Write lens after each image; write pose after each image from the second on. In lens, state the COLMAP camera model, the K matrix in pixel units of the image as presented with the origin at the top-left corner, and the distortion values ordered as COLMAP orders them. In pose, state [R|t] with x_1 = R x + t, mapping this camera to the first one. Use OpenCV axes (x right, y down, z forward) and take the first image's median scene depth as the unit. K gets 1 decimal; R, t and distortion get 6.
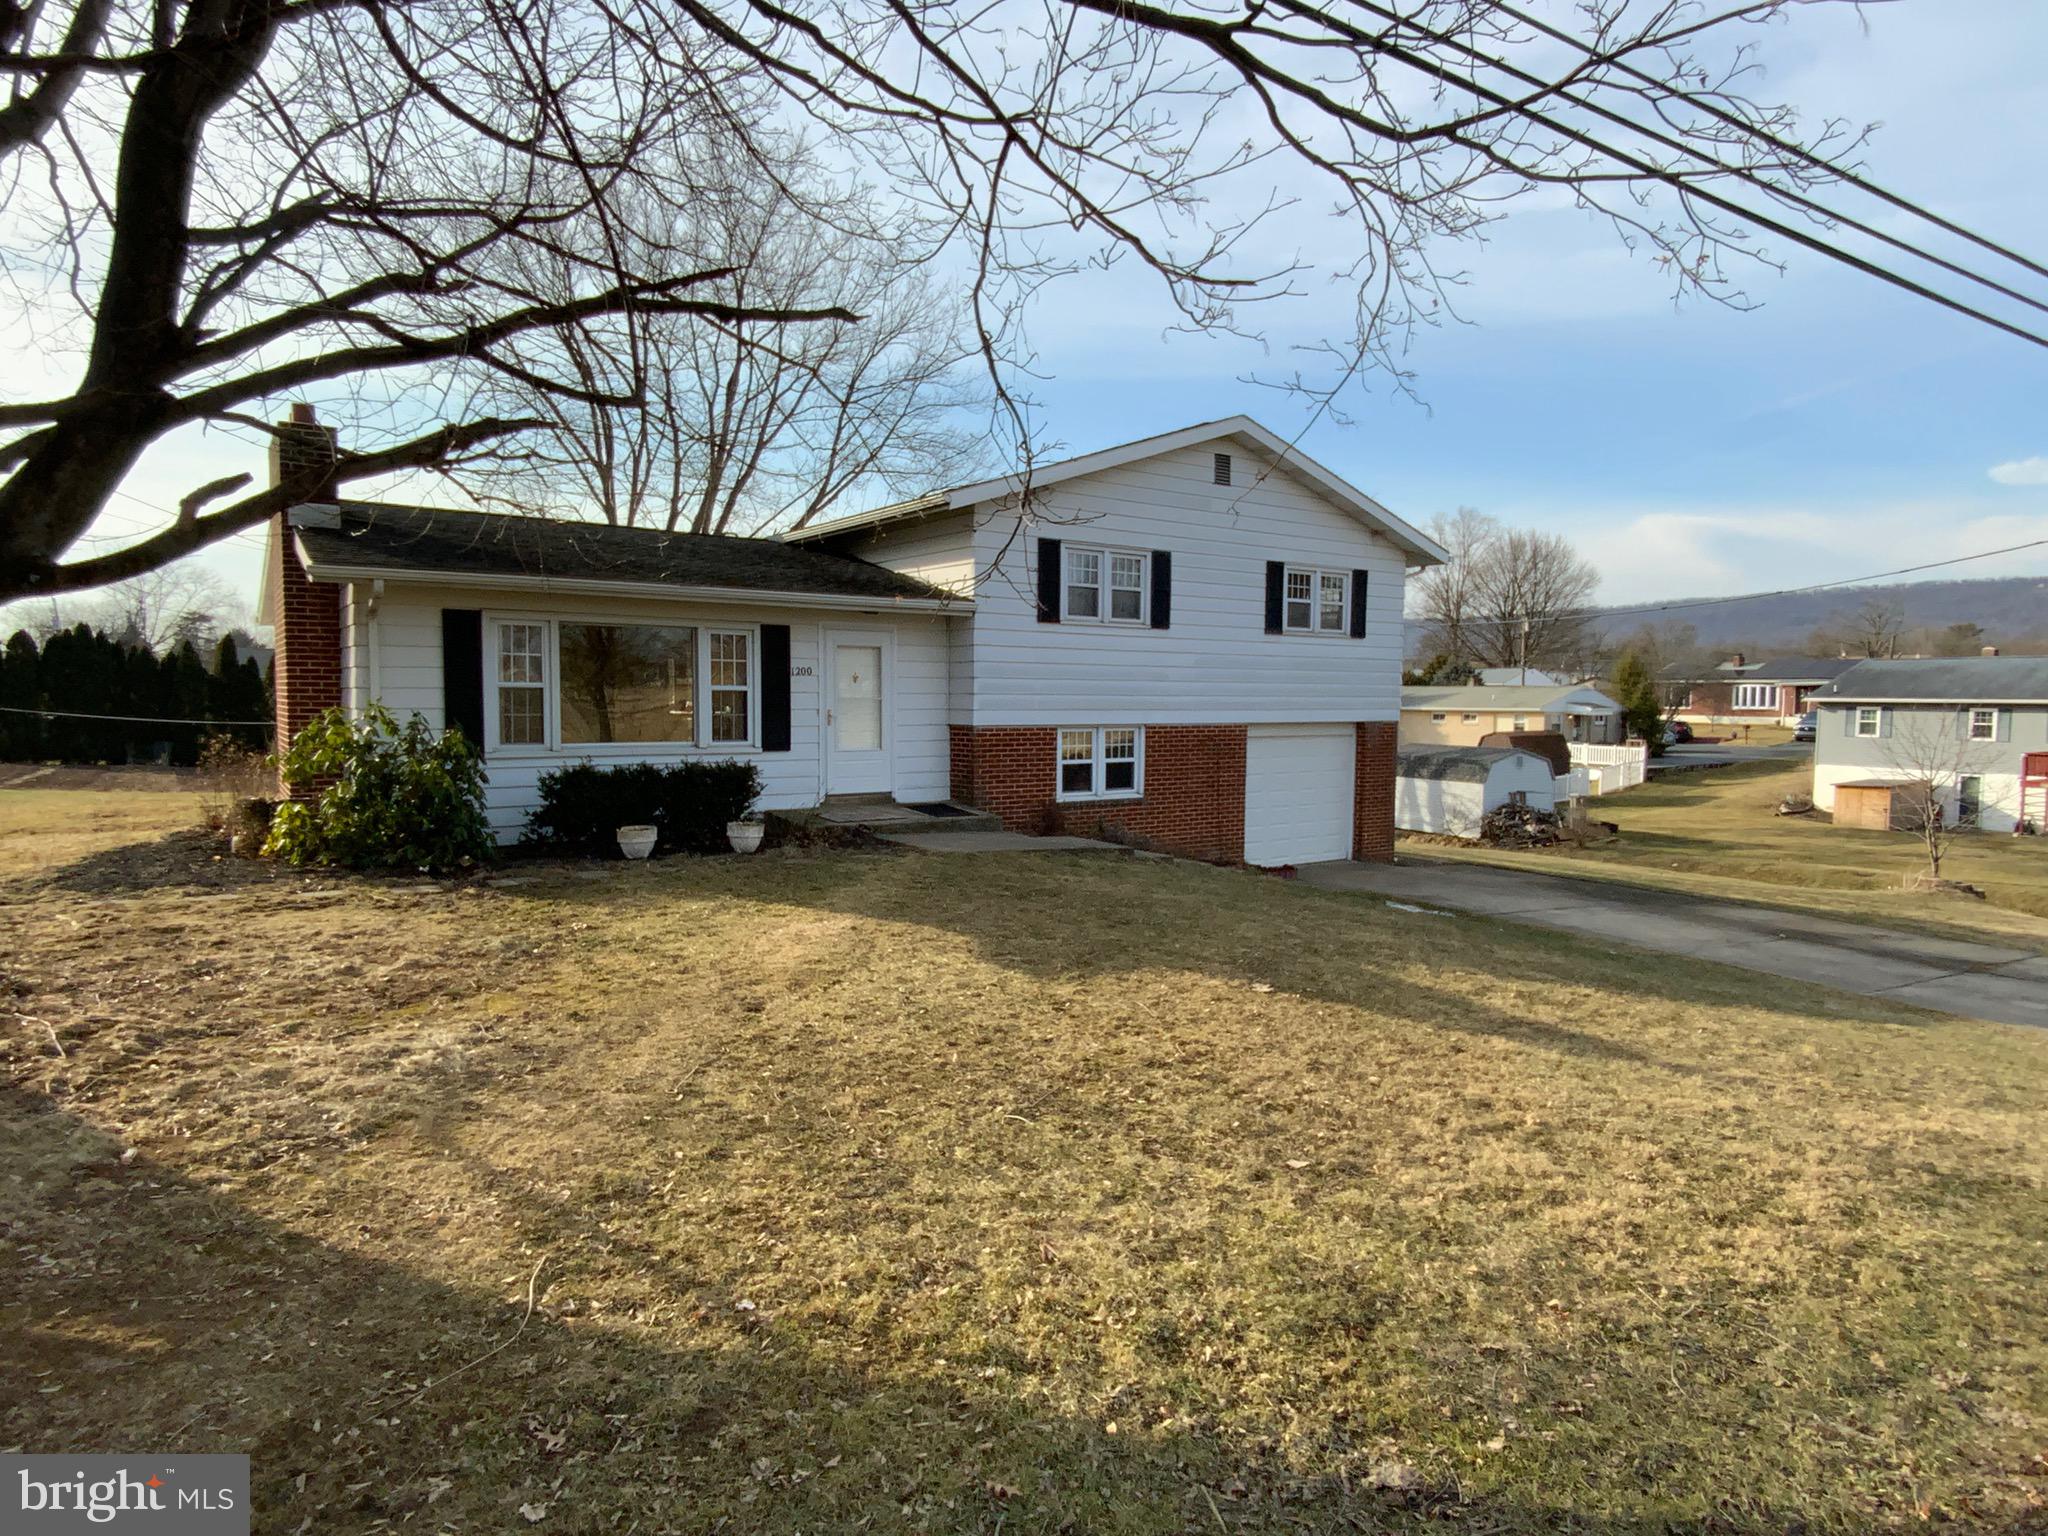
lens RADIAL K [[1140.4, 0, 1007.4], [0, 1140.4, 781.1], [0, 0, 1]] dist [0.017478, -0.018742]
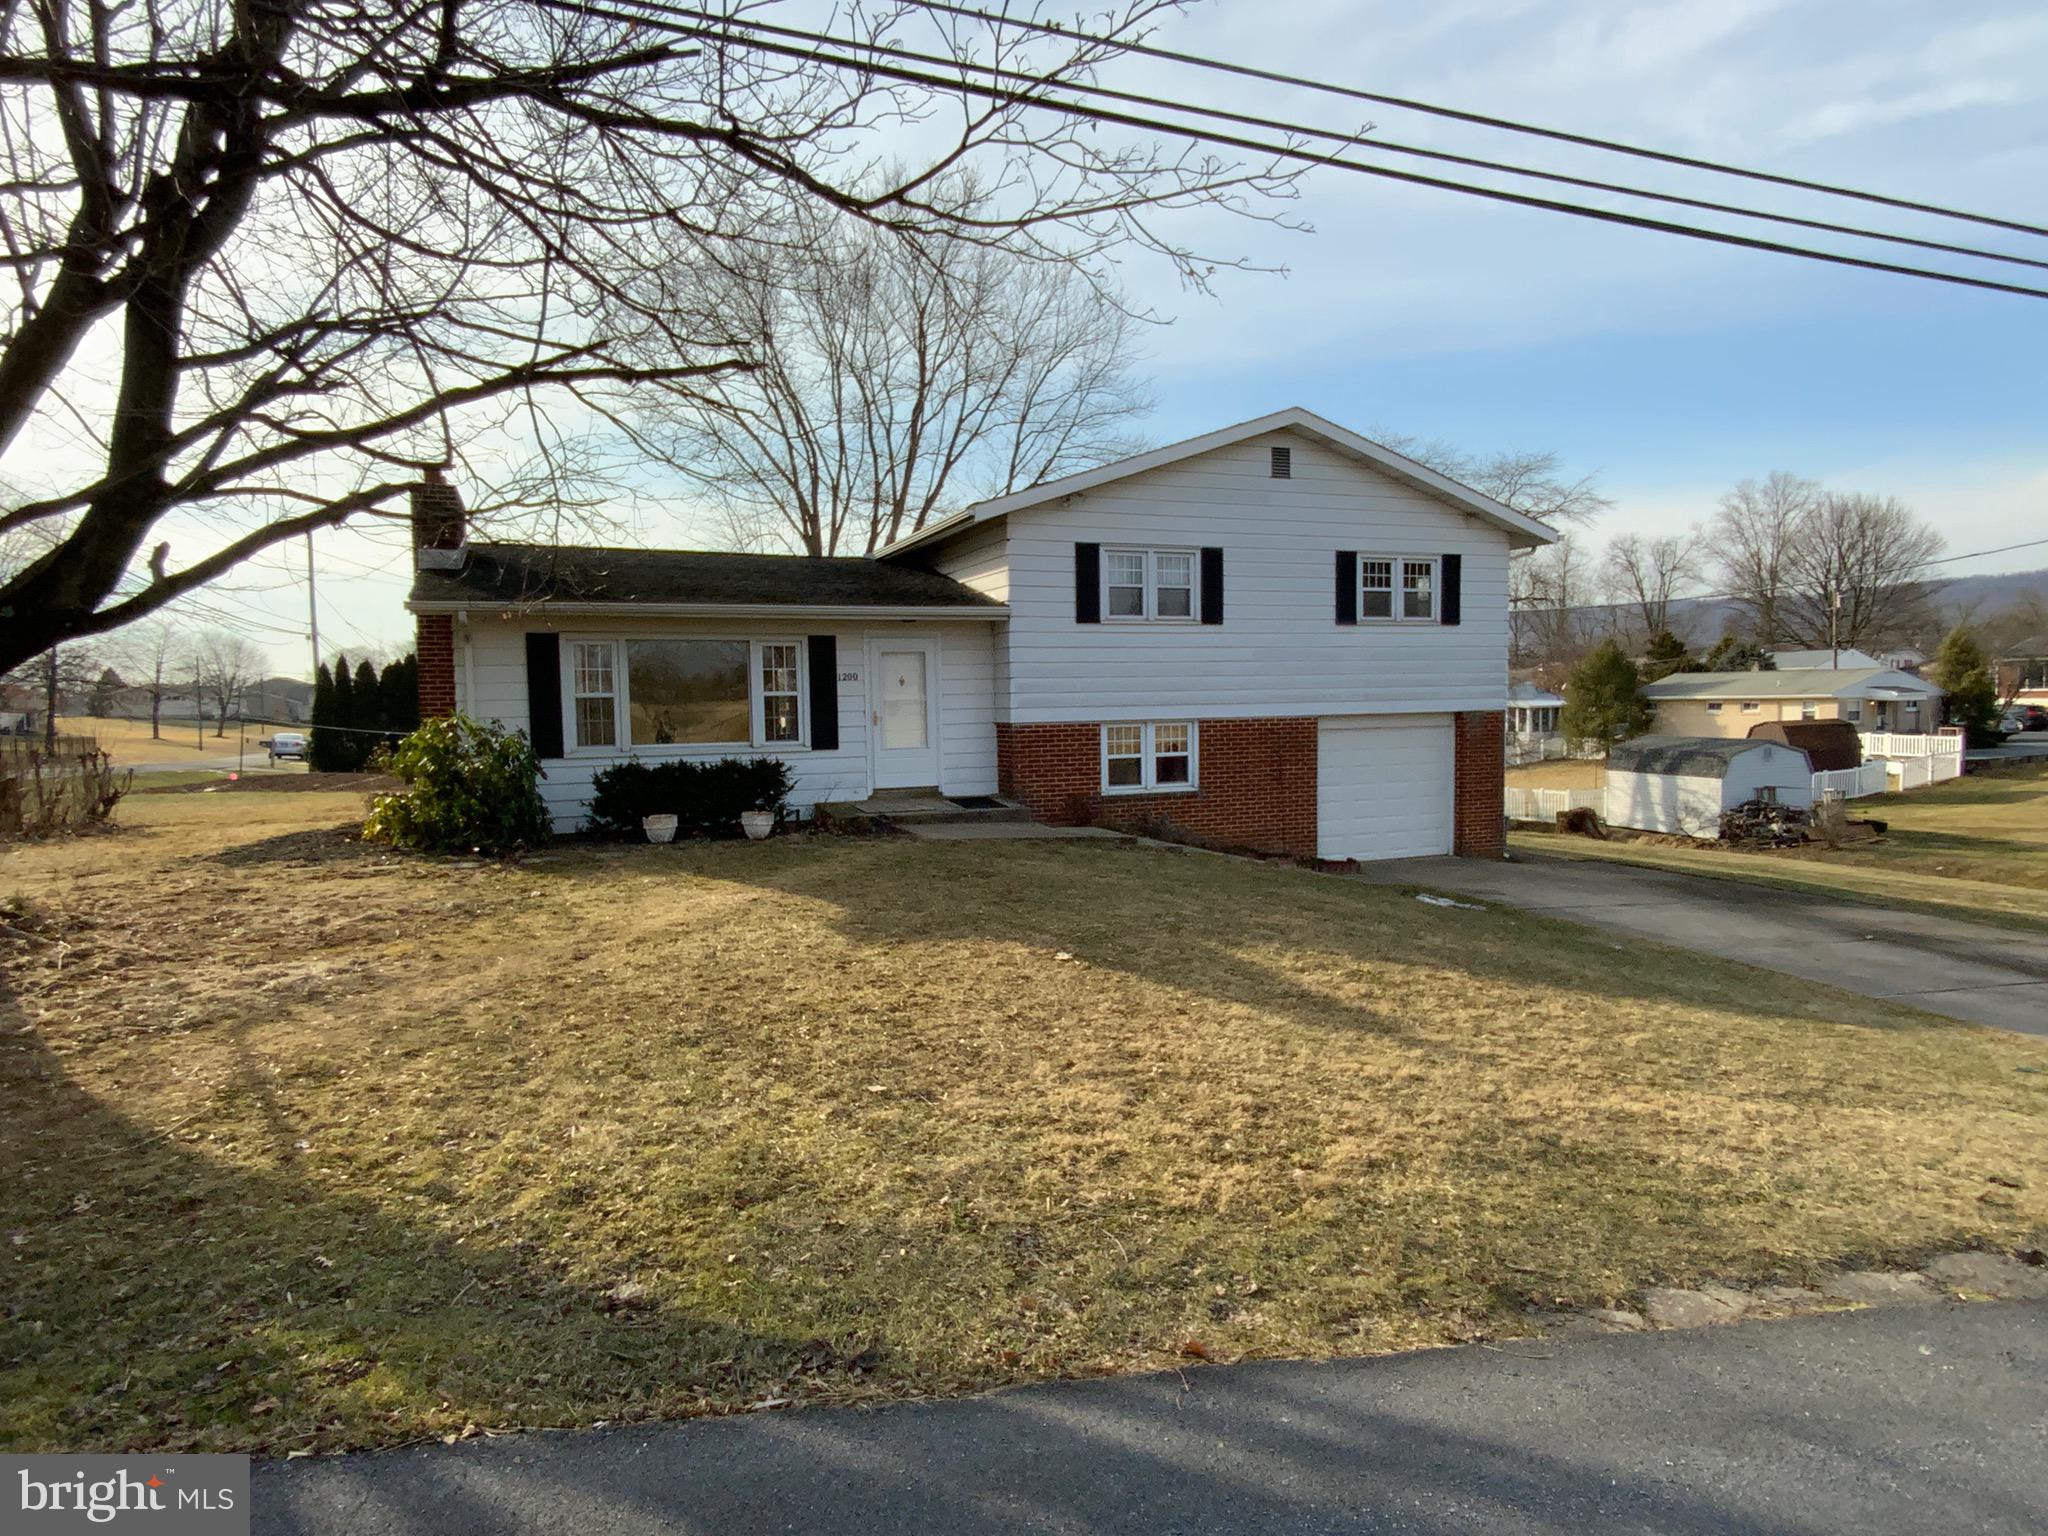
lens RADIAL K [[1140.4, 0, 1022.8], [0, 1140.4, 773.8], [0, 0, 1]] dist [0.017478, -0.018742]
pose [[0.973587, -0.010767, -0.228064, 0.218352], [0.008461, 0.999903, -0.011086, 0.010227], [0.228161, 0.008864, 0.973583, -0.029635]]
